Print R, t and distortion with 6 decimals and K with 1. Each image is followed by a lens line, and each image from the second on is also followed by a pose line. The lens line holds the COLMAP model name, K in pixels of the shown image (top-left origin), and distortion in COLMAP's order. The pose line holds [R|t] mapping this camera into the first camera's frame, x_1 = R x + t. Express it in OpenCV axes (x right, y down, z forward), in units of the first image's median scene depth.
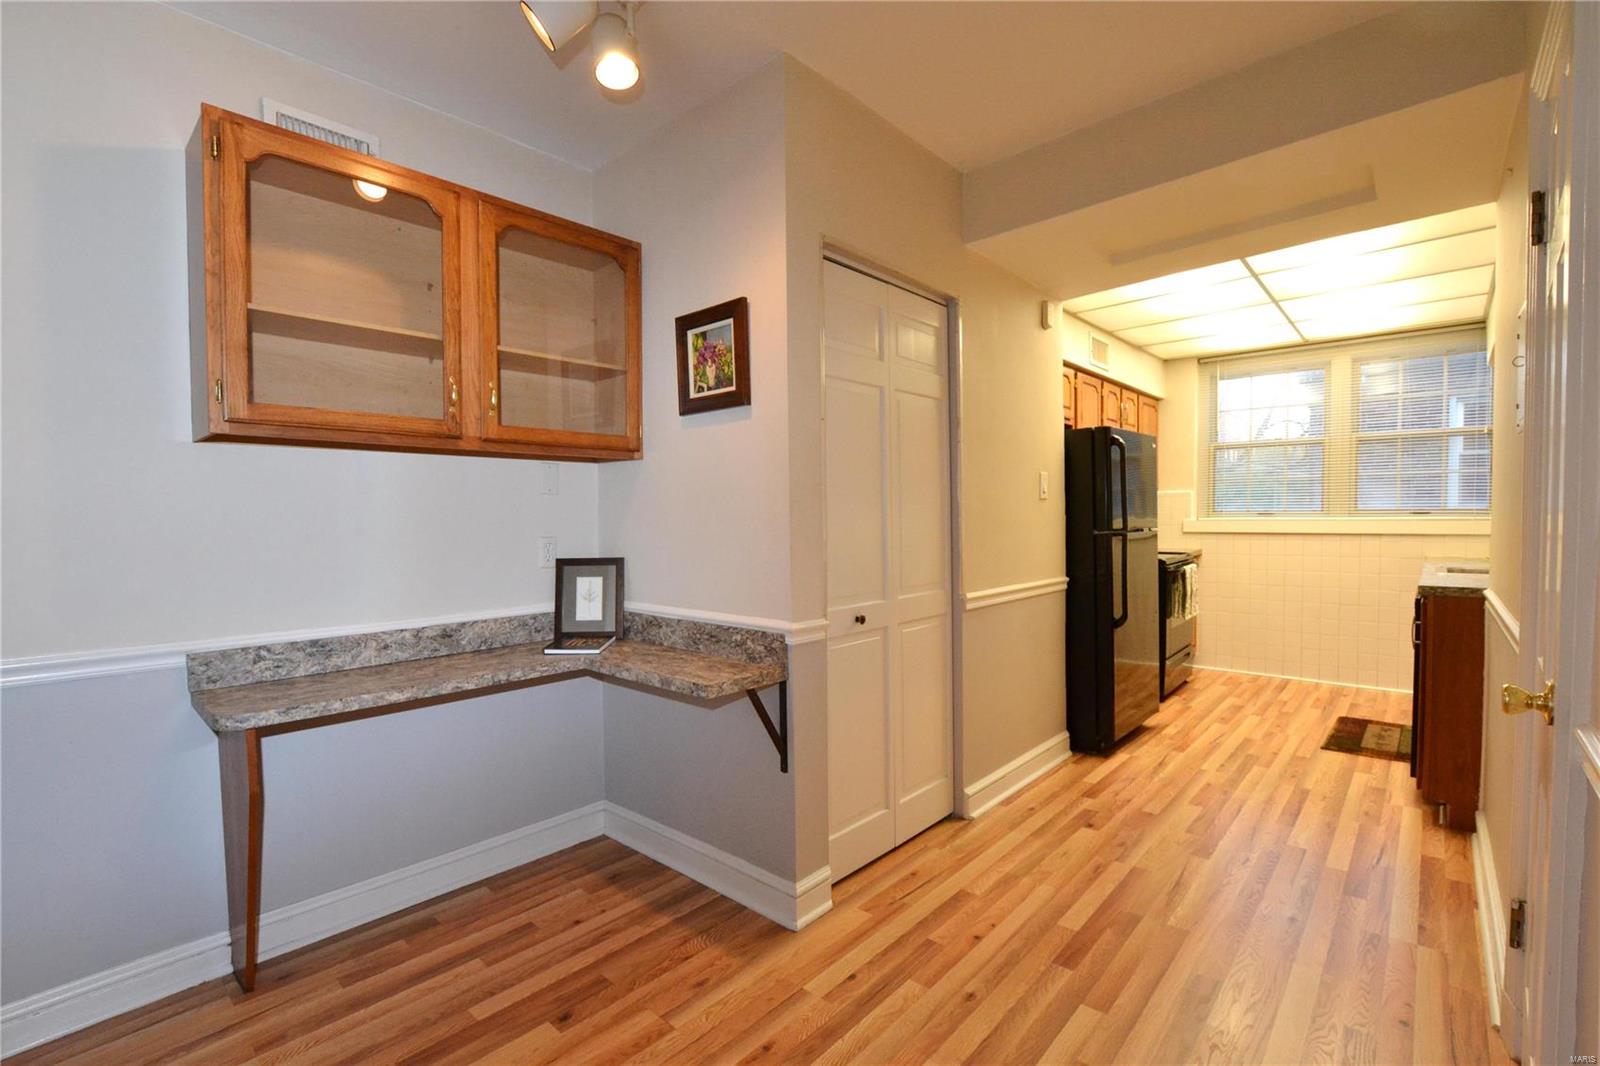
lens RADIAL K [[712.3, 0, 805.2], [0, 712.3, 549.4], [0, 0, 1]] dist [-0.026307, 0.000256]
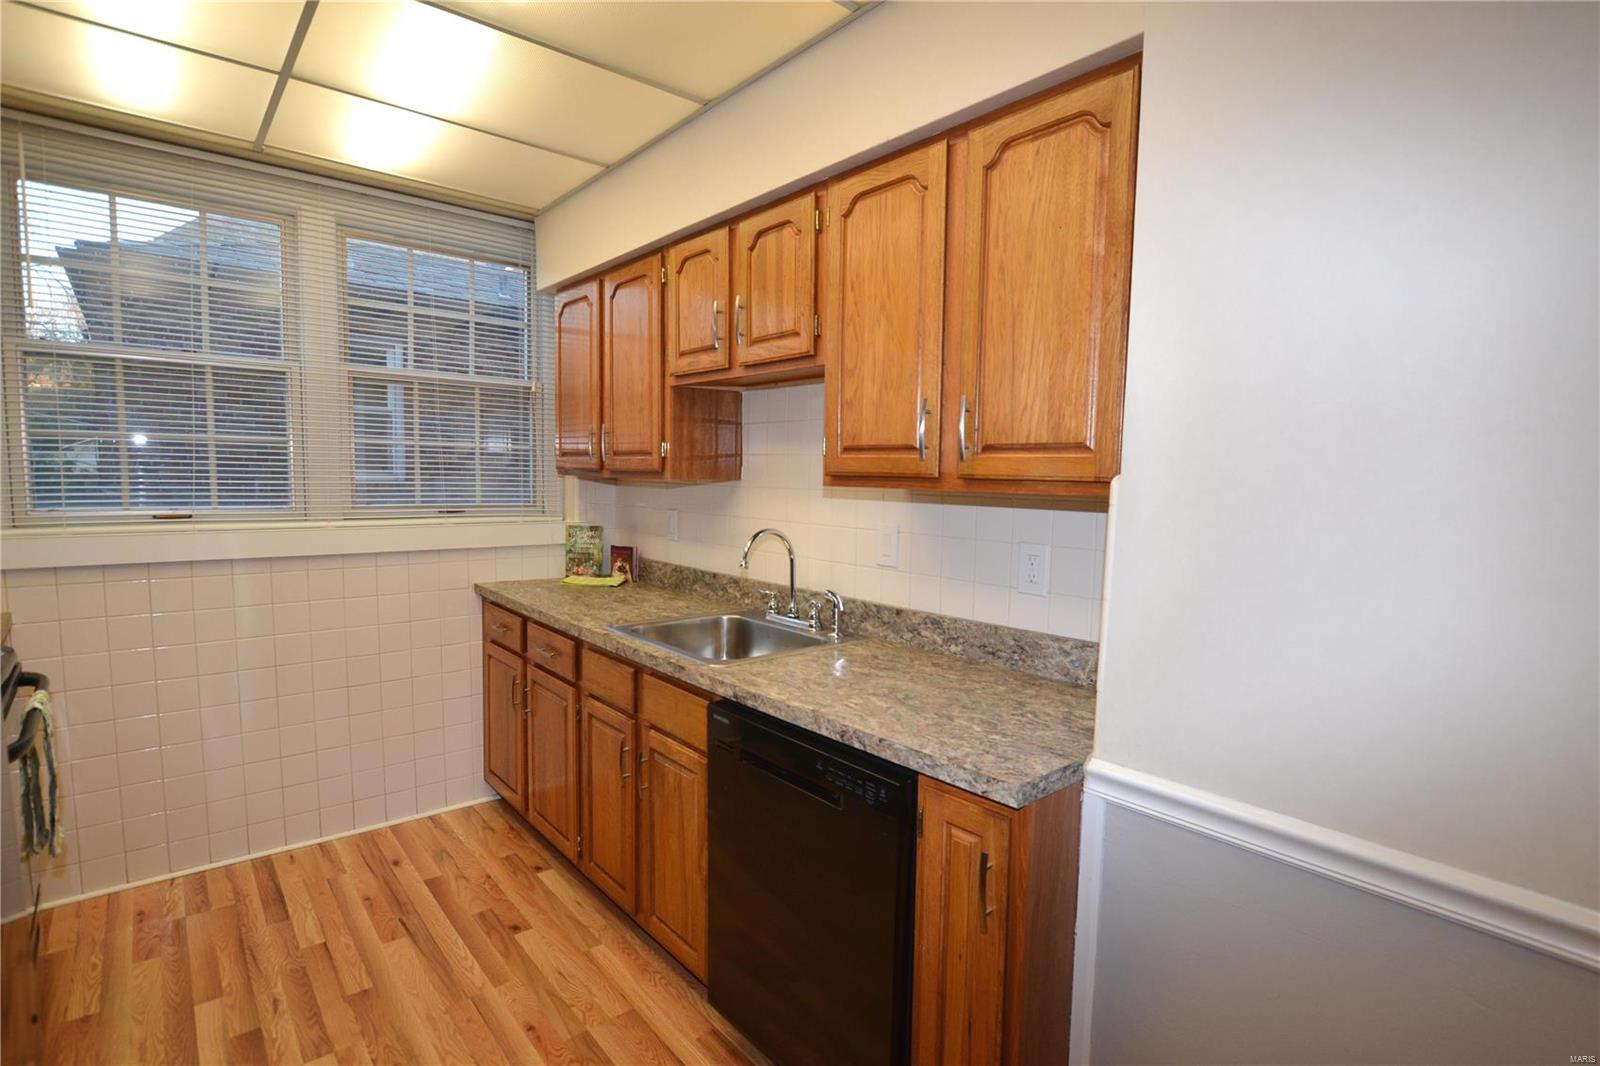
lens RADIAL K [[769.5, 0, 802.3], [0, 769.5, 554.0], [0, 0, 1]] dist [-0.032286, 0.000511]
pose [[0.130867, -0.091862, 0.987135, 0.502961], [0.019477, 0.995744, 0.090081, -0.135079], [-0.991209, 0.007438, 0.132100, 1.175517]]
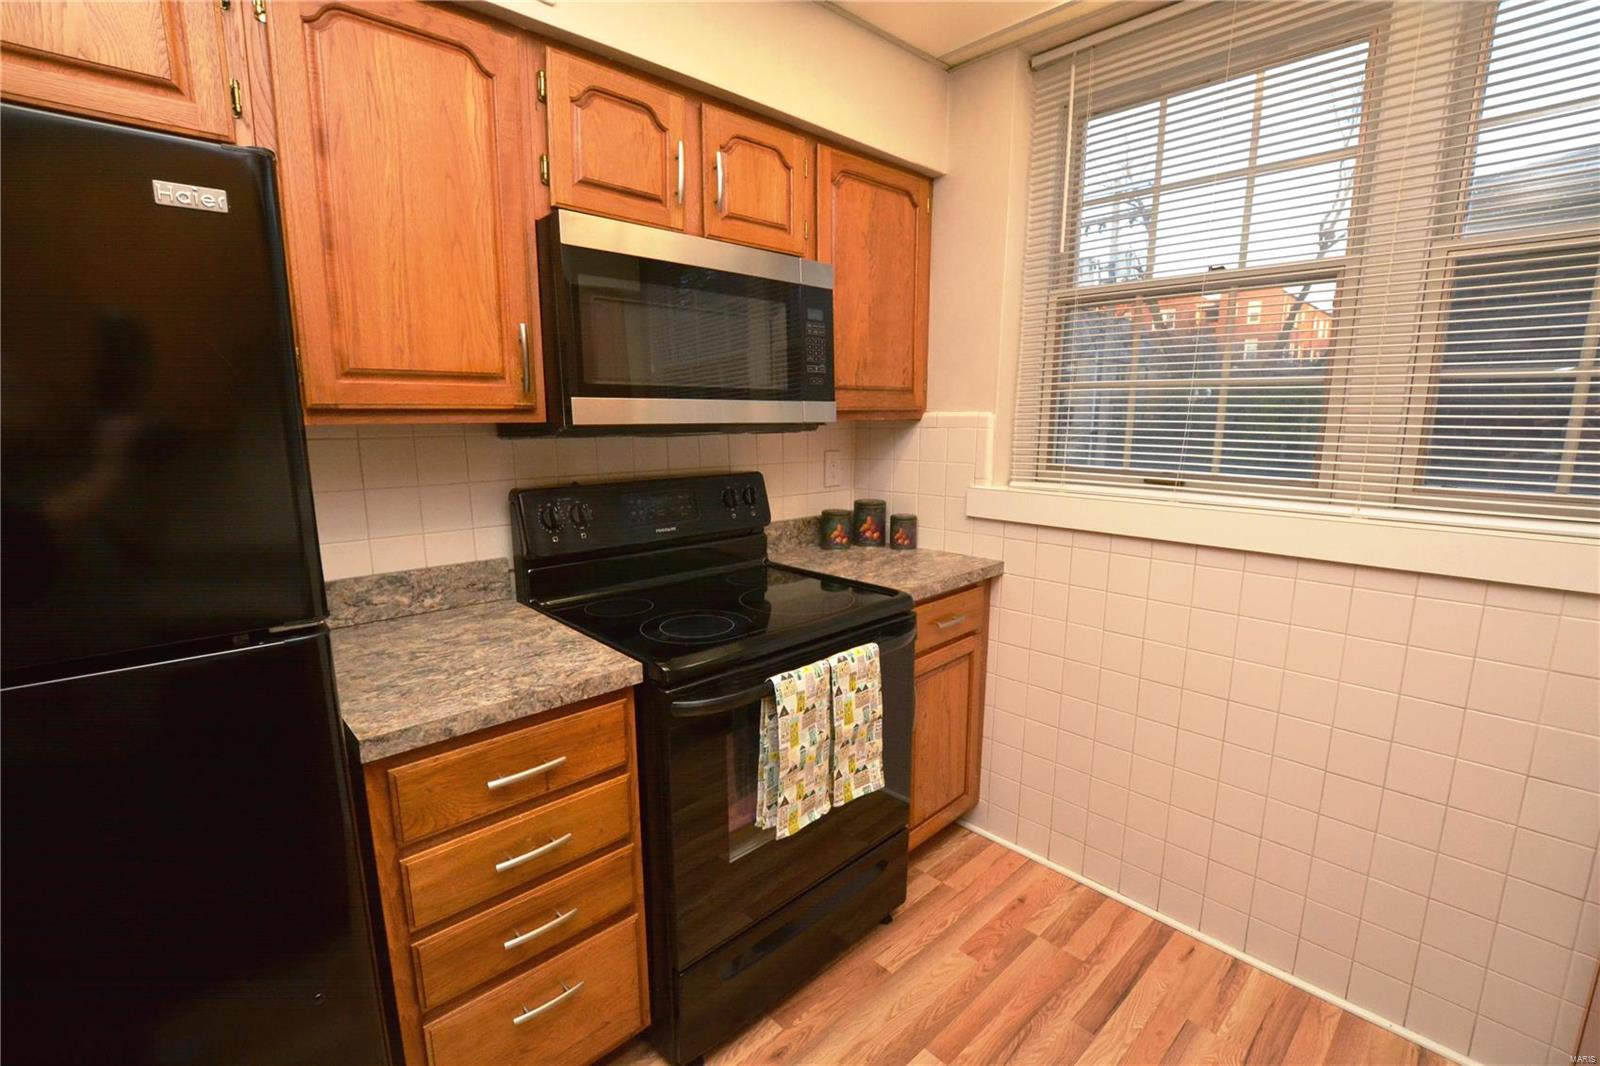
lens RADIAL K [[732.2, 0, 836.7], [0, 732.2, 542.4], [0, 0, 1]] dist [-0.002841, 0.000125]
pose [[0.998342, 0.029122, -0.049646, 1.097577], [-0.022110, 0.990414, 0.136347, -0.148895], [0.053141, -0.135024, 0.989416, 1.318098]]
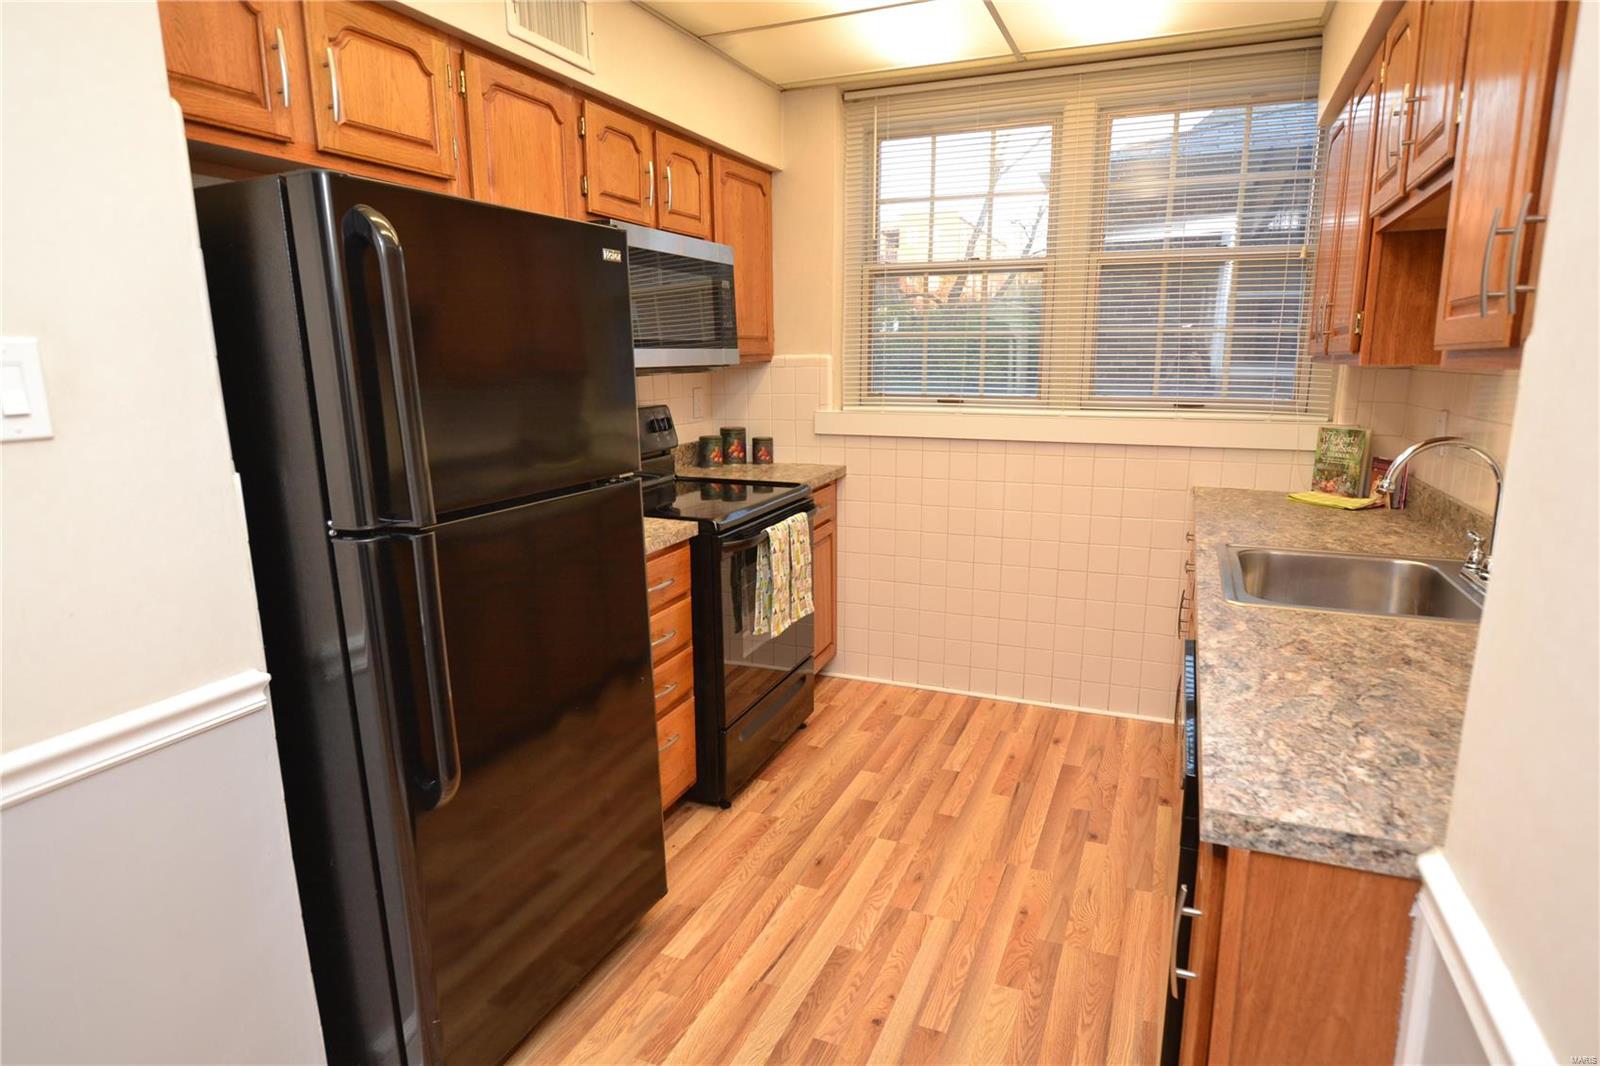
lens RADIAL K [[874.2, 0, 803.1], [0, 874.2, 554.0], [0, 0, 1]] dist [-0.044571, -0.000055]
pose [[0.946771, -0.065950, 0.315081, 0.710578], [0.010729, 0.984710, 0.173871, -0.114229], [-0.321730, -0.161236, 0.933002, 0.847831]]
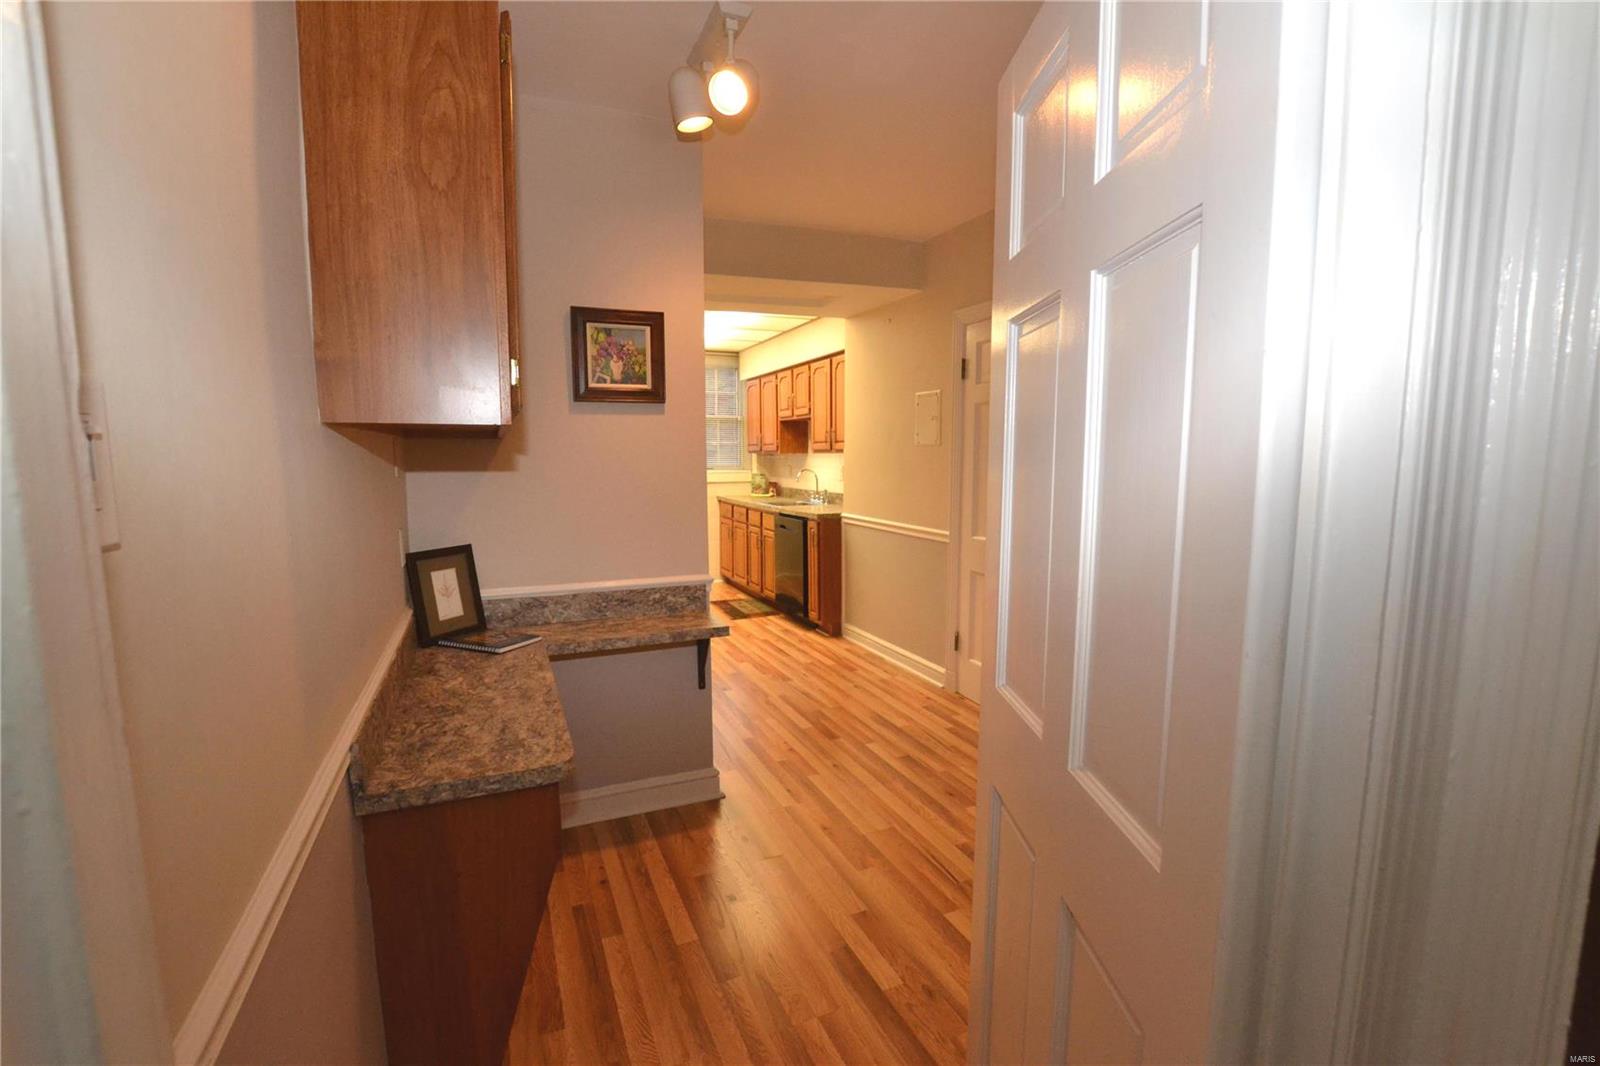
lens RADIAL K [[712.3, 0, 805.2], [0, 712.3, 549.4], [0, 0, 1]] dist [-0.026307, 0.000256]
pose [[0.416775, -0.113391, 0.901910, -0.968989], [0.039333, 0.993510, 0.106732, -0.066792], [-0.908158, -0.009008, 0.418530, 0.242042]]
